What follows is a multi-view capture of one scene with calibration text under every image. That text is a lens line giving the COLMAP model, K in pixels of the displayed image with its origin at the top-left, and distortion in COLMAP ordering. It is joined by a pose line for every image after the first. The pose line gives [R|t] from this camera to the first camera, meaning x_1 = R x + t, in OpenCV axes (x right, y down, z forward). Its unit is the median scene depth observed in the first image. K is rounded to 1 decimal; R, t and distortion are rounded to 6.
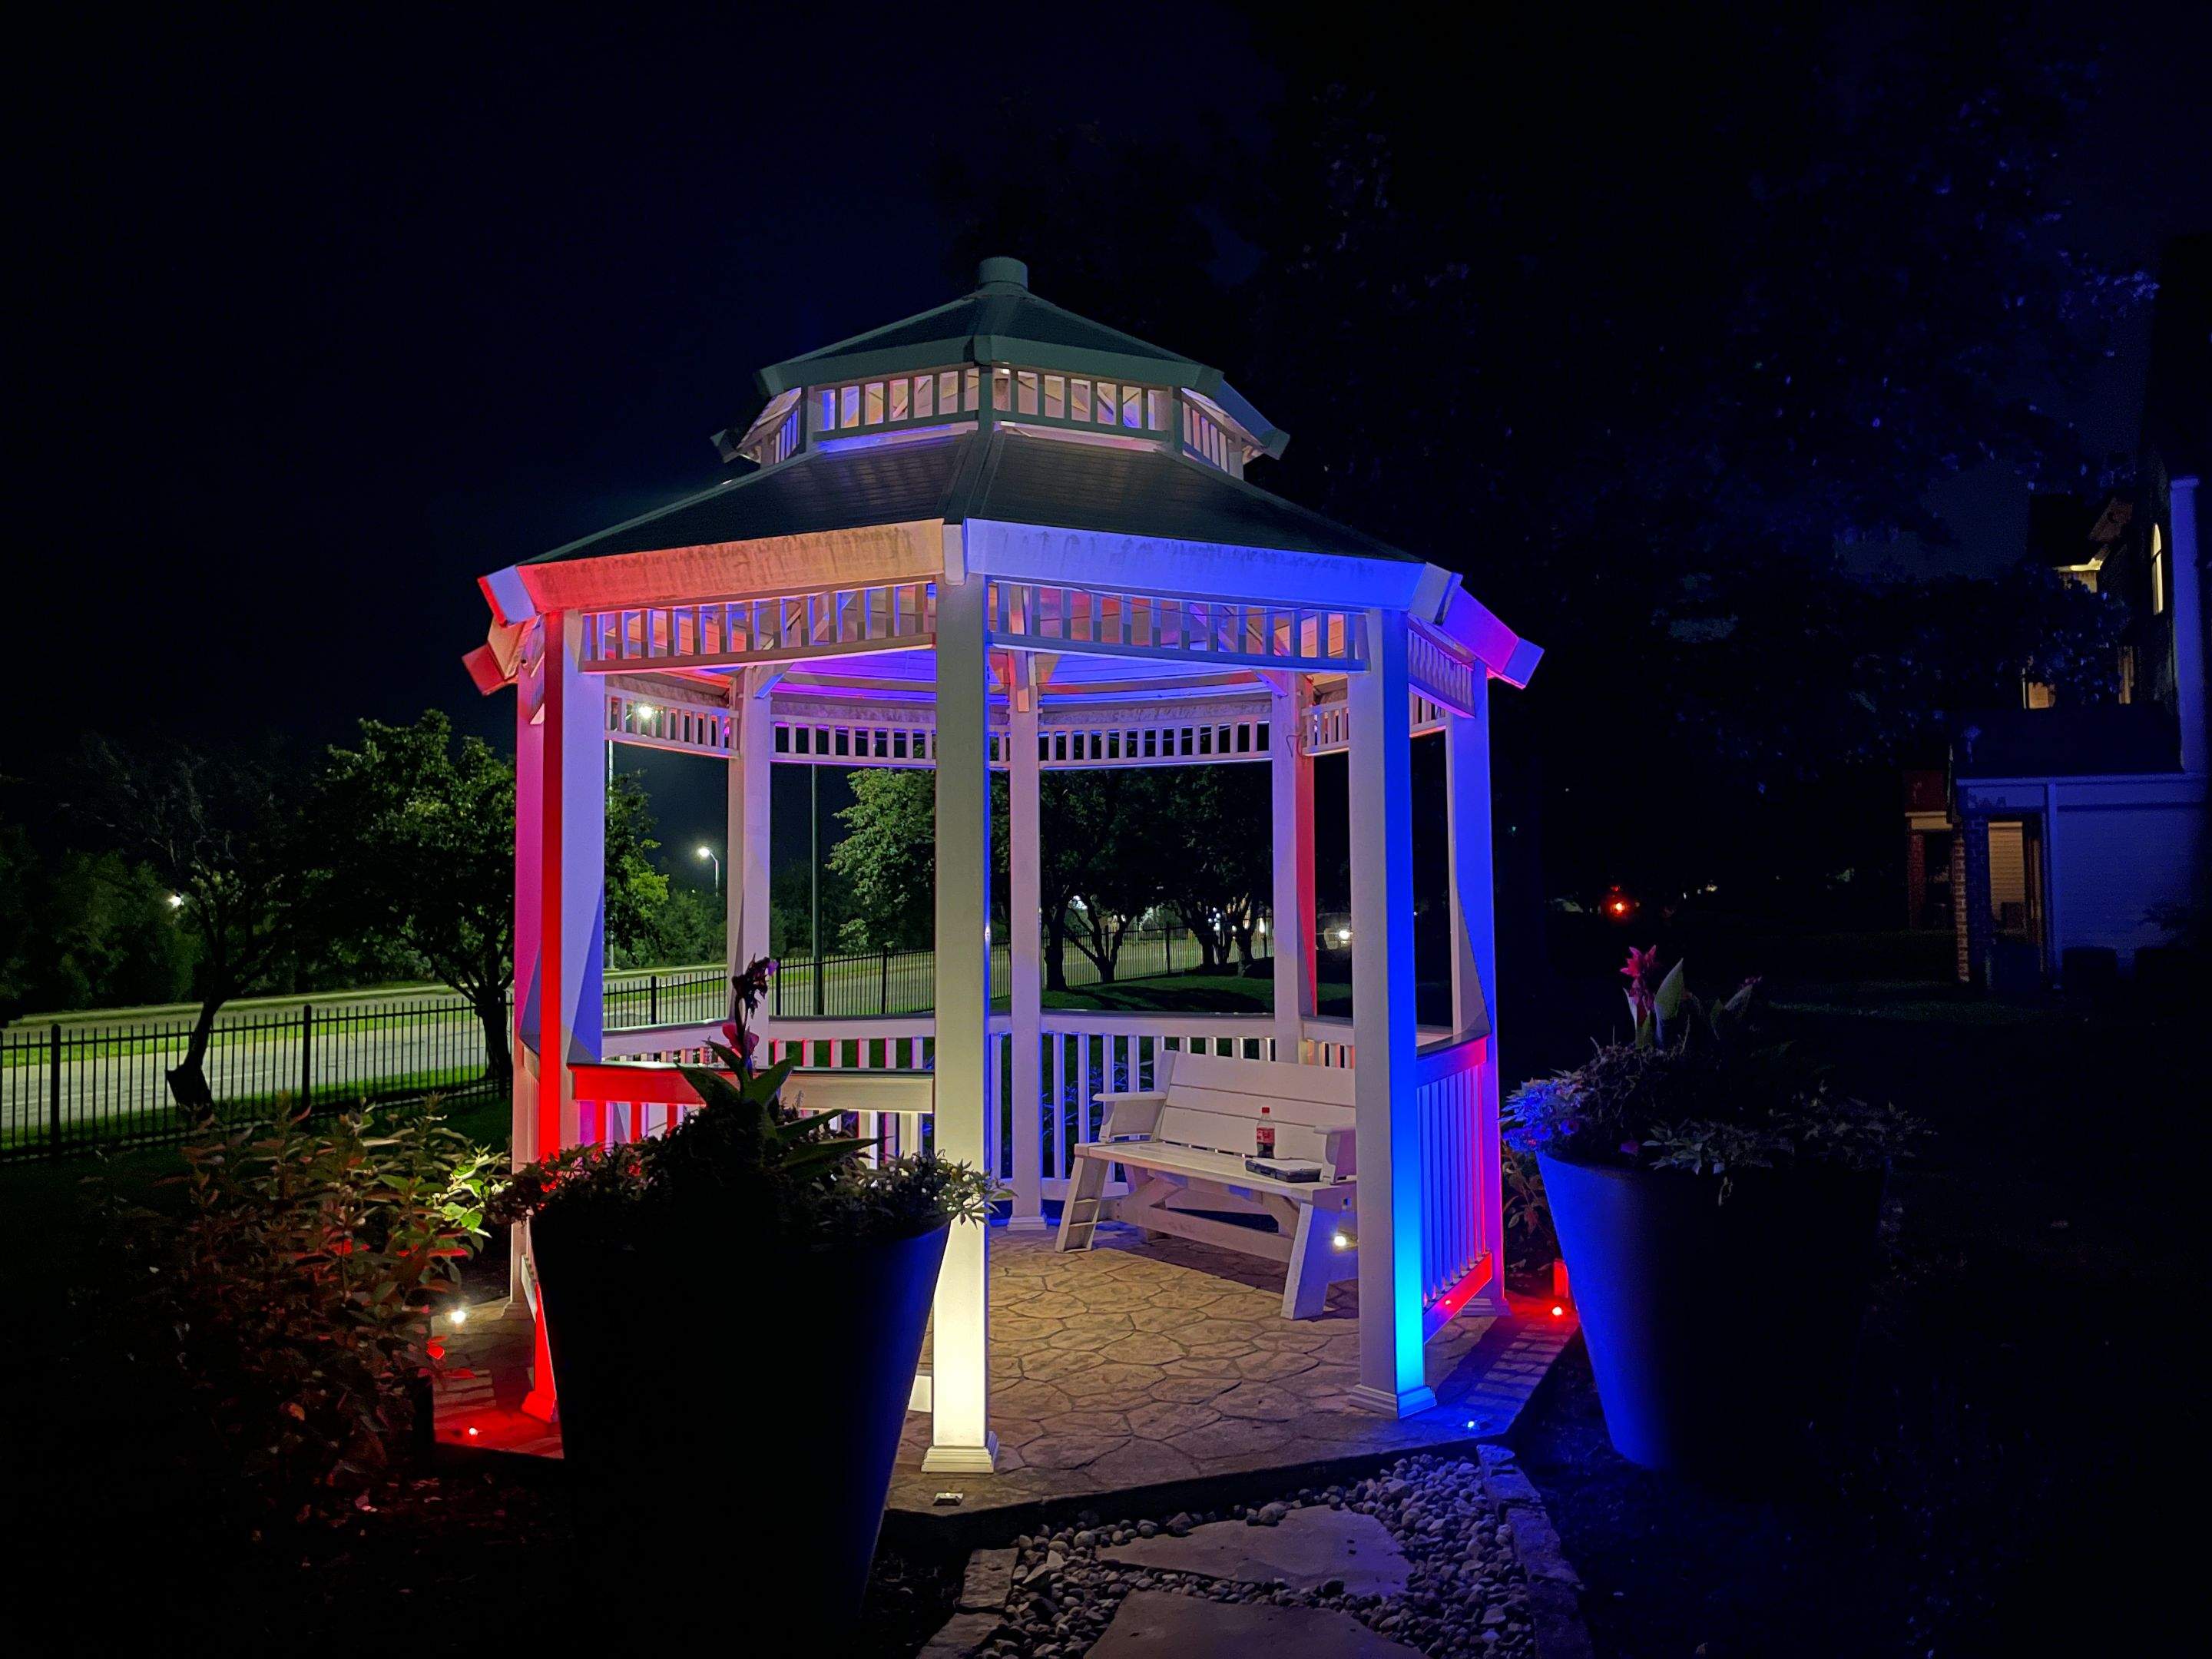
lens RADIAL K [[1670.8, 0, 1112.7], [0, 1670.8, 824.2], [0, 0, 1]] dist [0.033822, -0.006236]
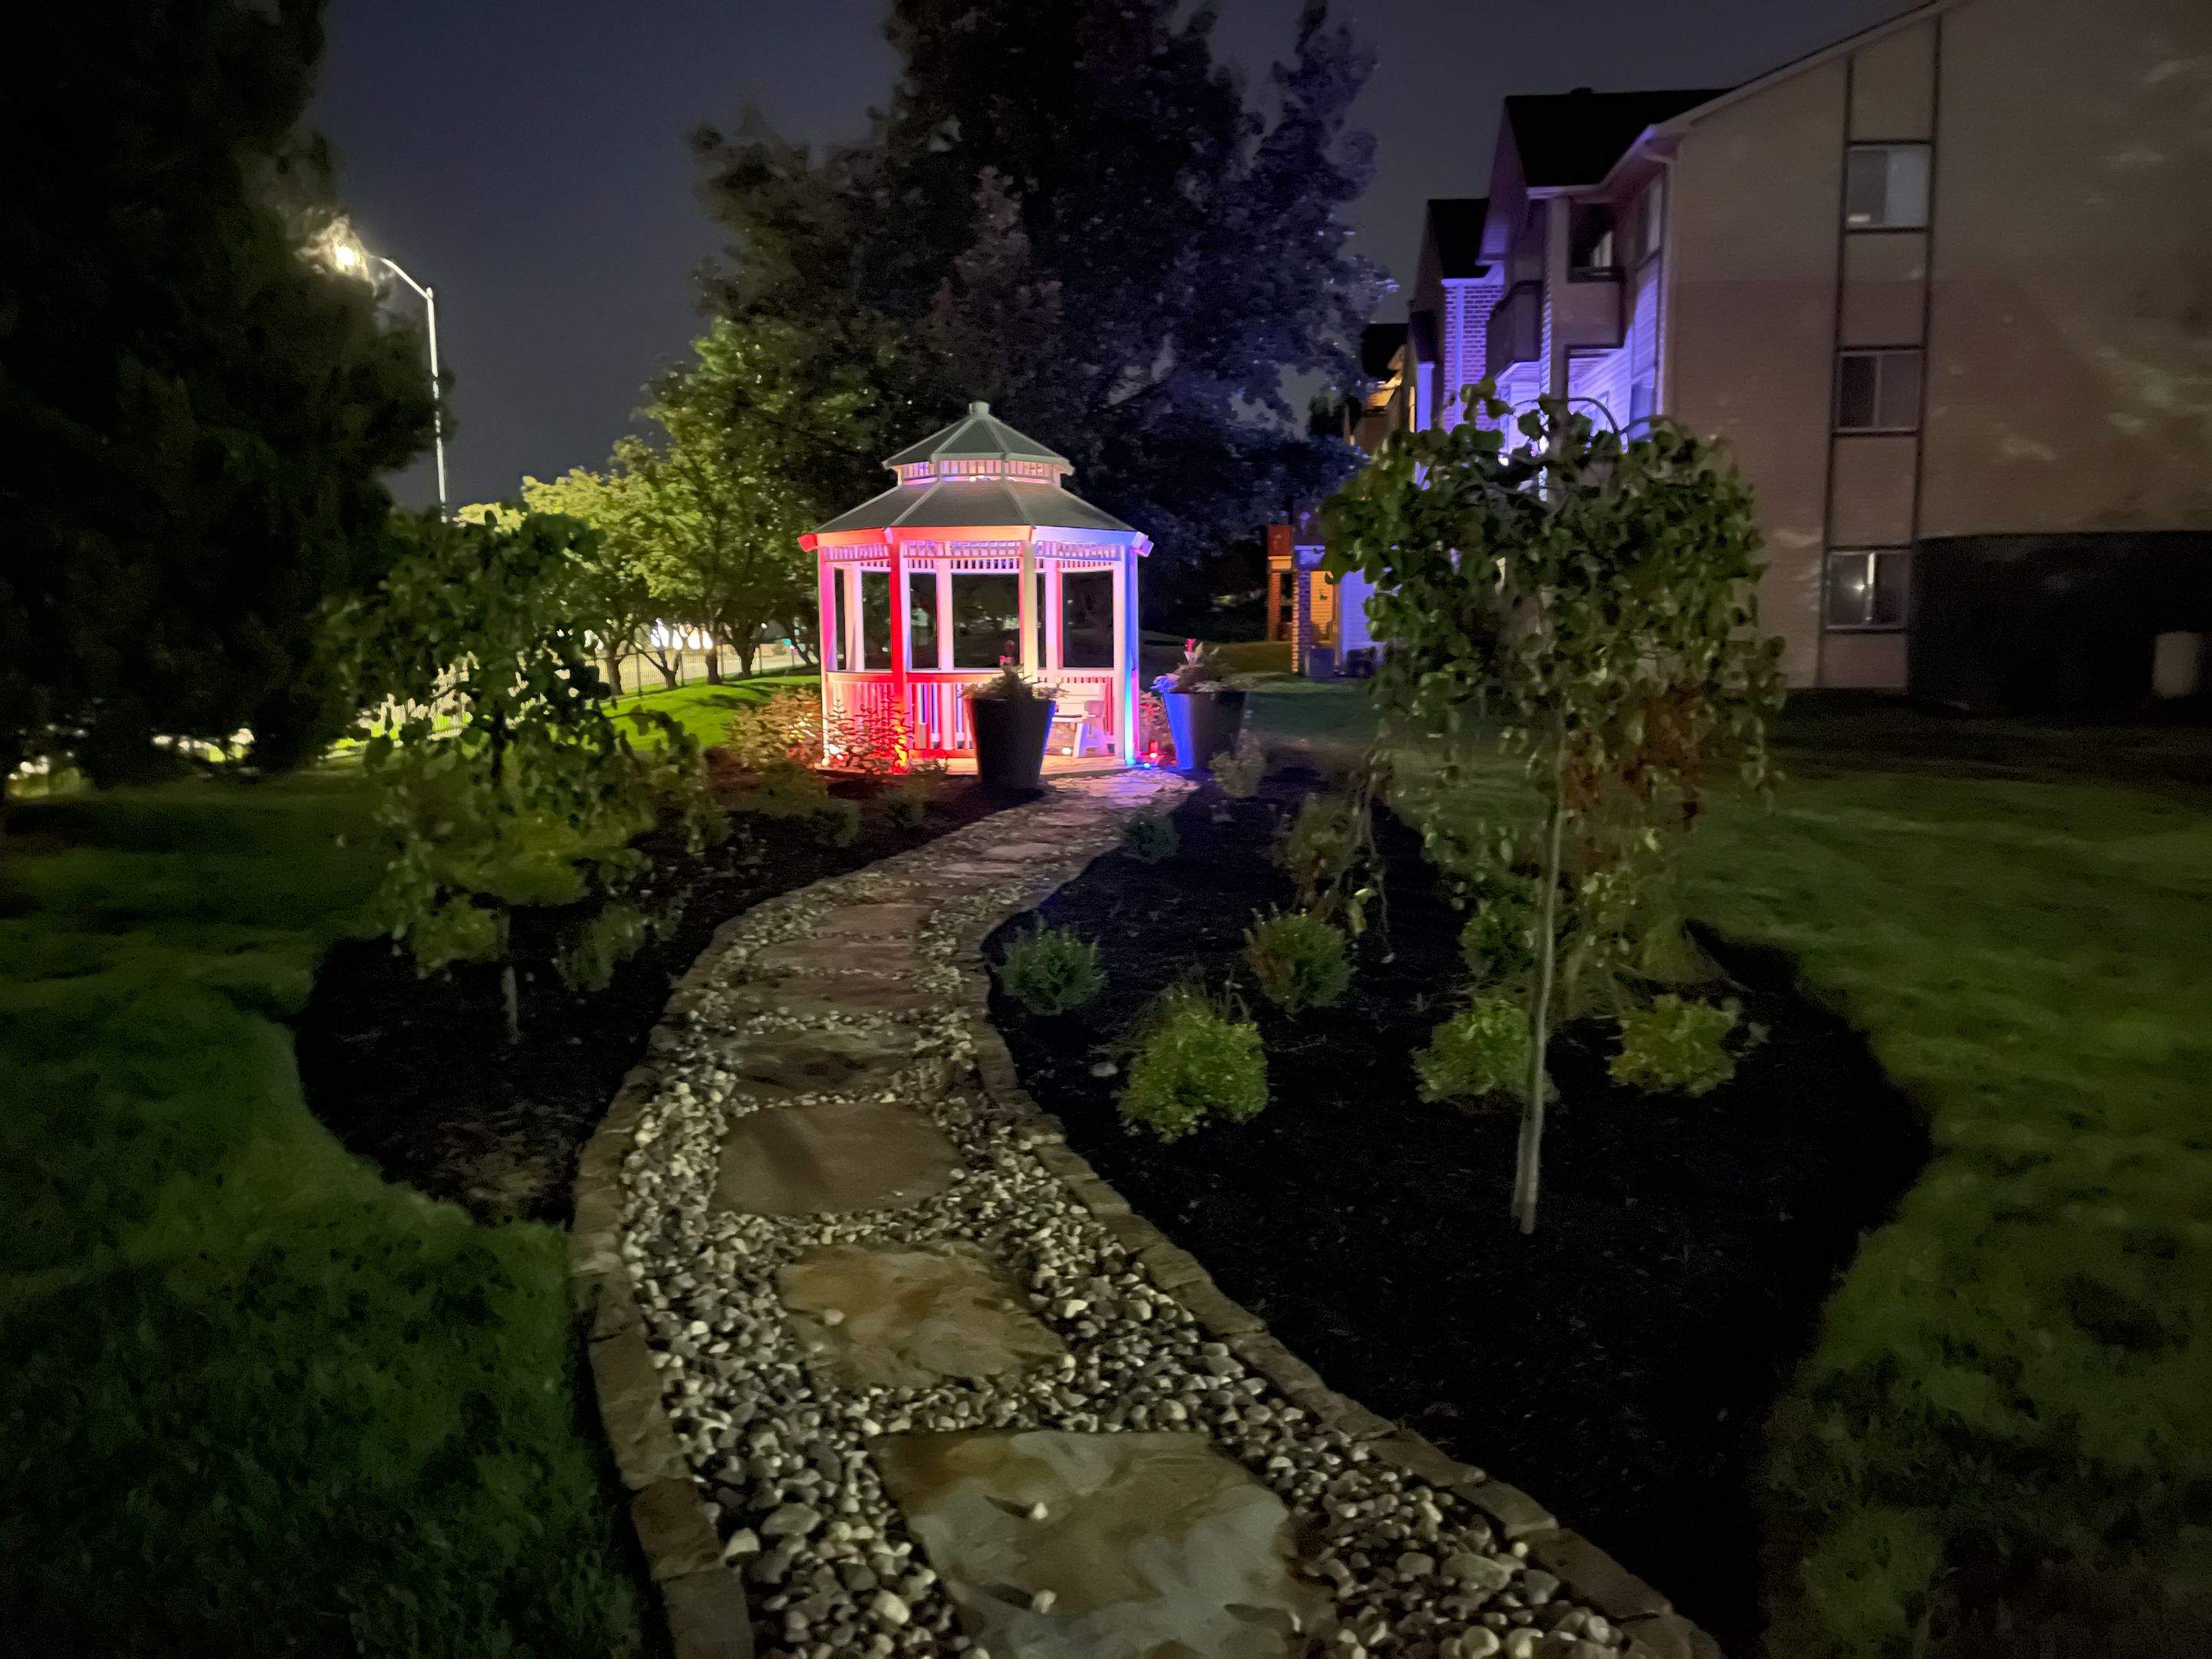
lens RADIAL K [[1670.8, 0, 1100.8], [0, 1670.8, 834.8], [0, 0, 1]] dist [0.033822, -0.006236]
pose [[0.942659, -0.038759, 0.331500, -1.011868], [-0.019858, 0.984962, 0.171629, -0.120465], [-0.333167, -0.168370, 0.927713, -2.216299]]
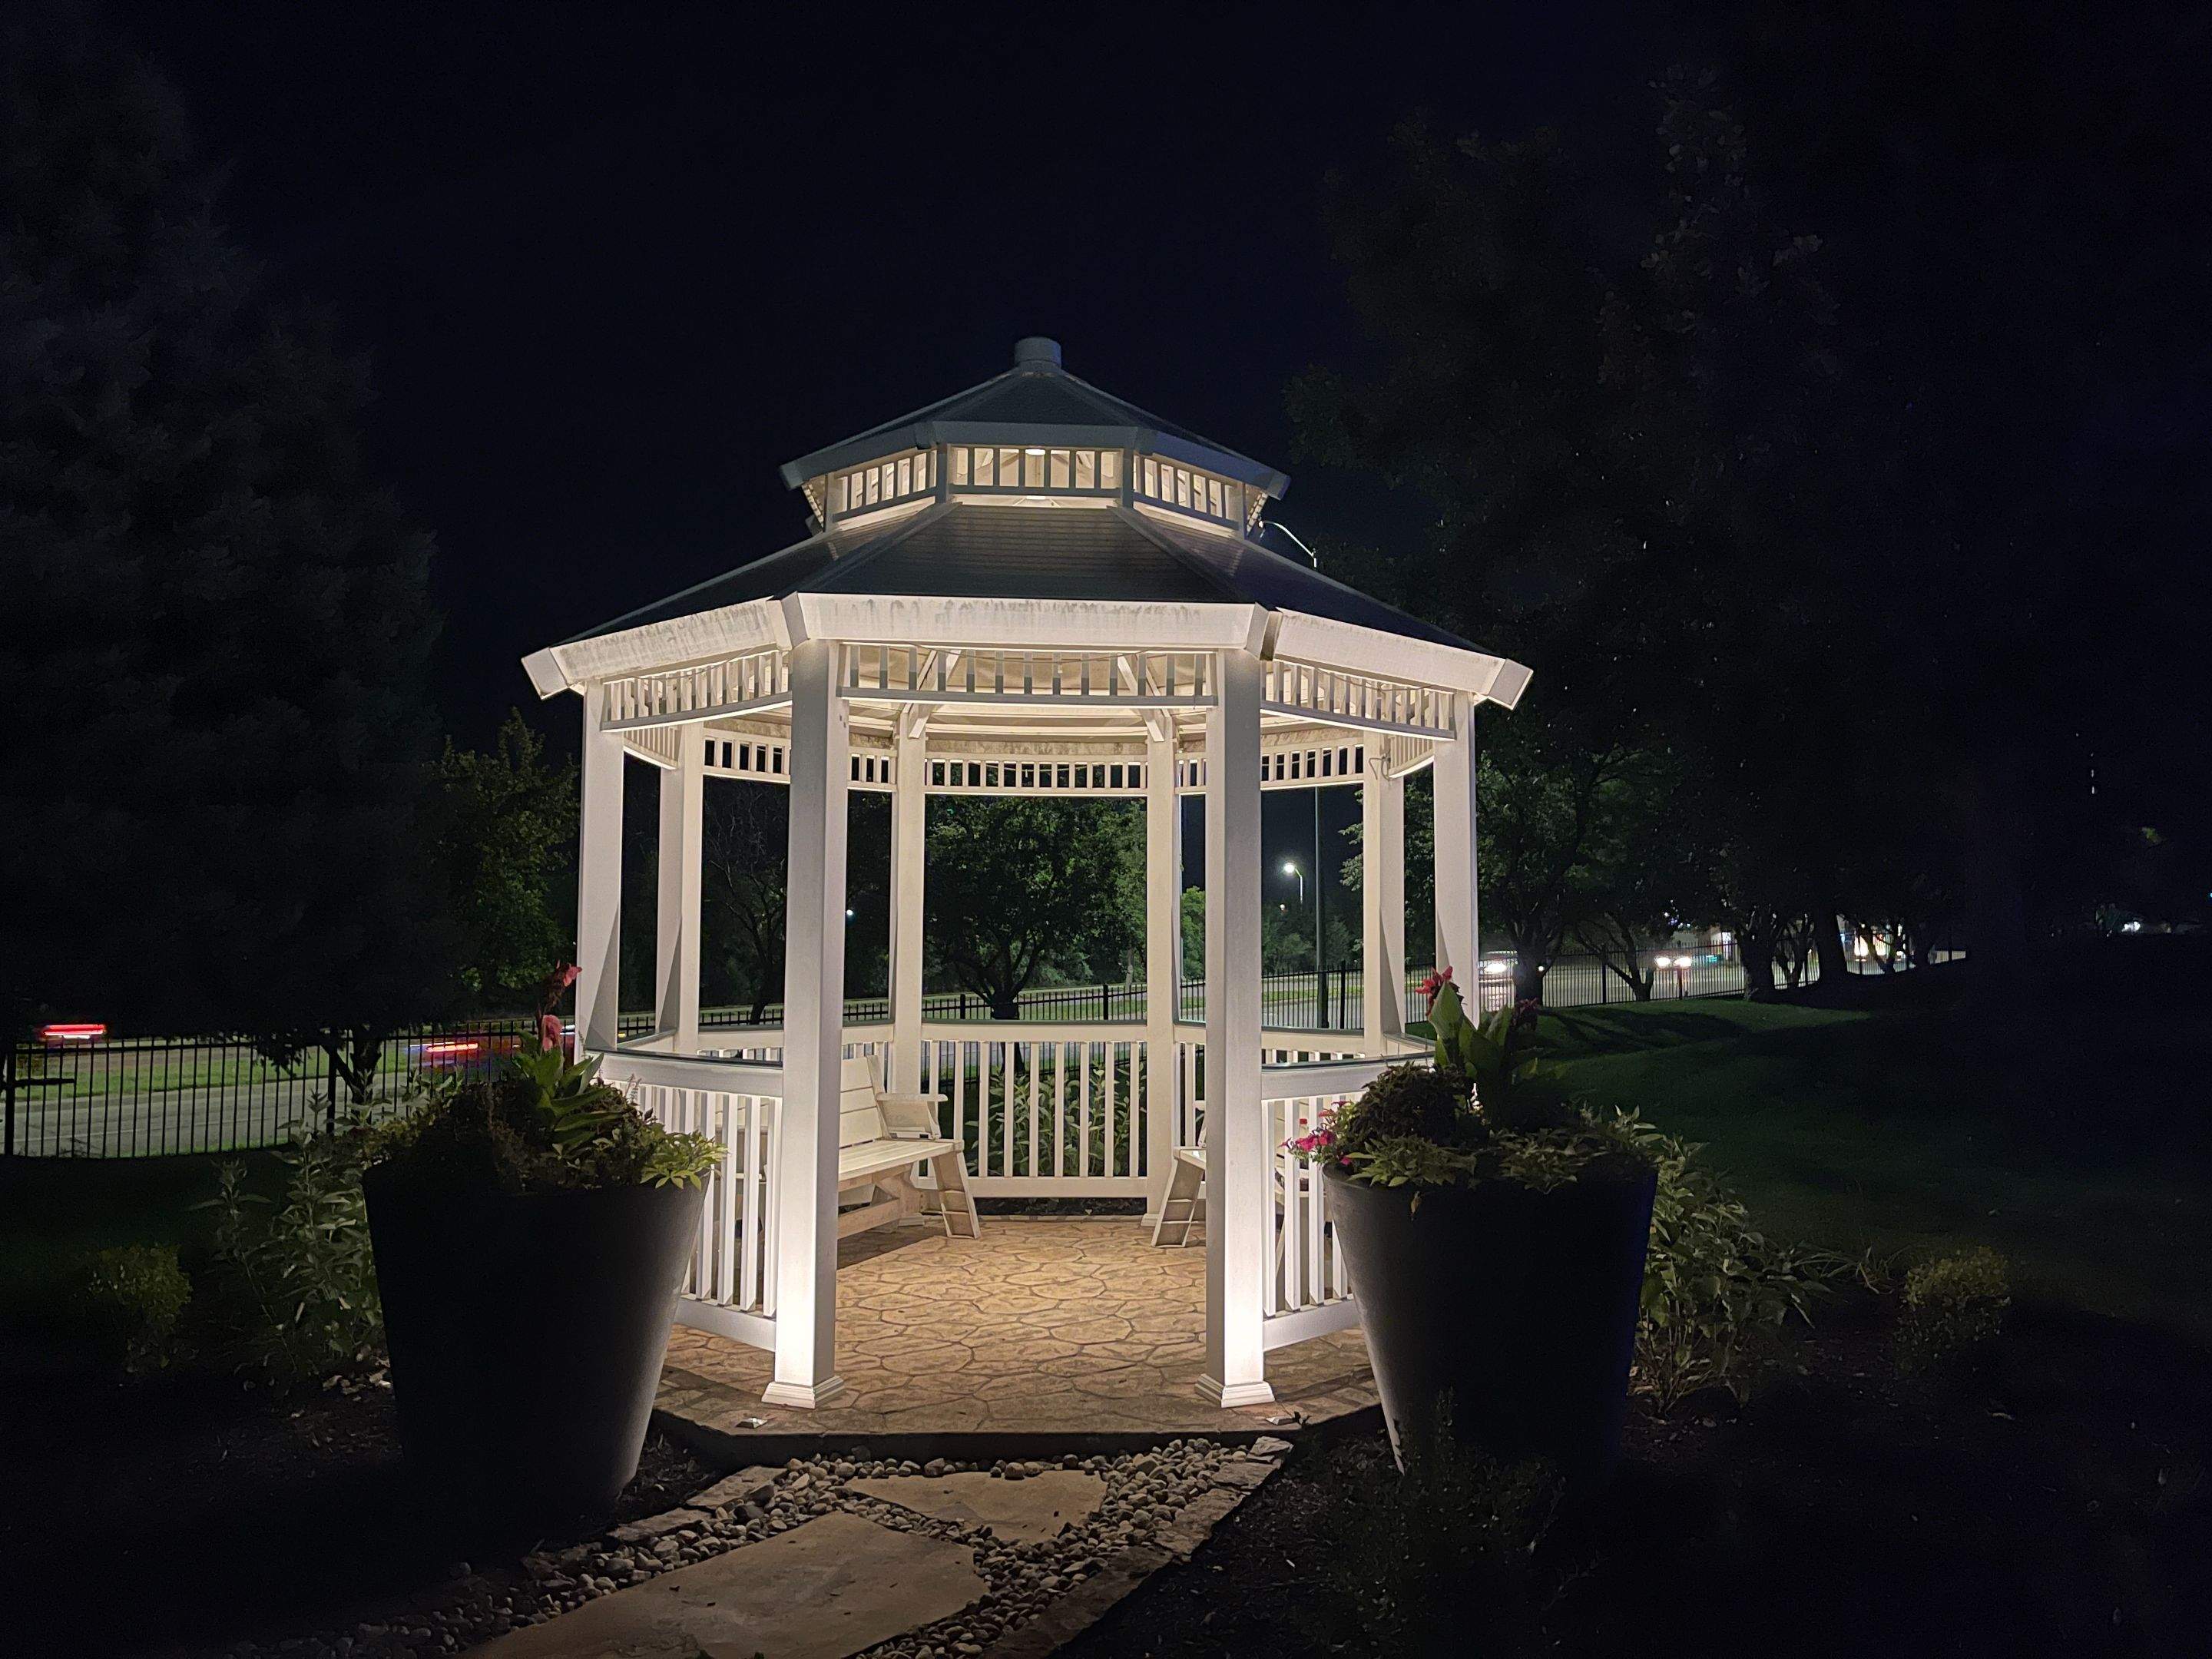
lens RADIAL K [[1670.8, 0, 1117.2], [0, 1670.8, 825.8], [0, 0, 1]] dist [0.033822, -0.006236]
pose [[0.937967, -0.013733, -0.346452, 0.425099], [0.010978, 0.999891, -0.009916, -0.004577], [0.346550, 0.005497, 0.938015, -0.020490]]
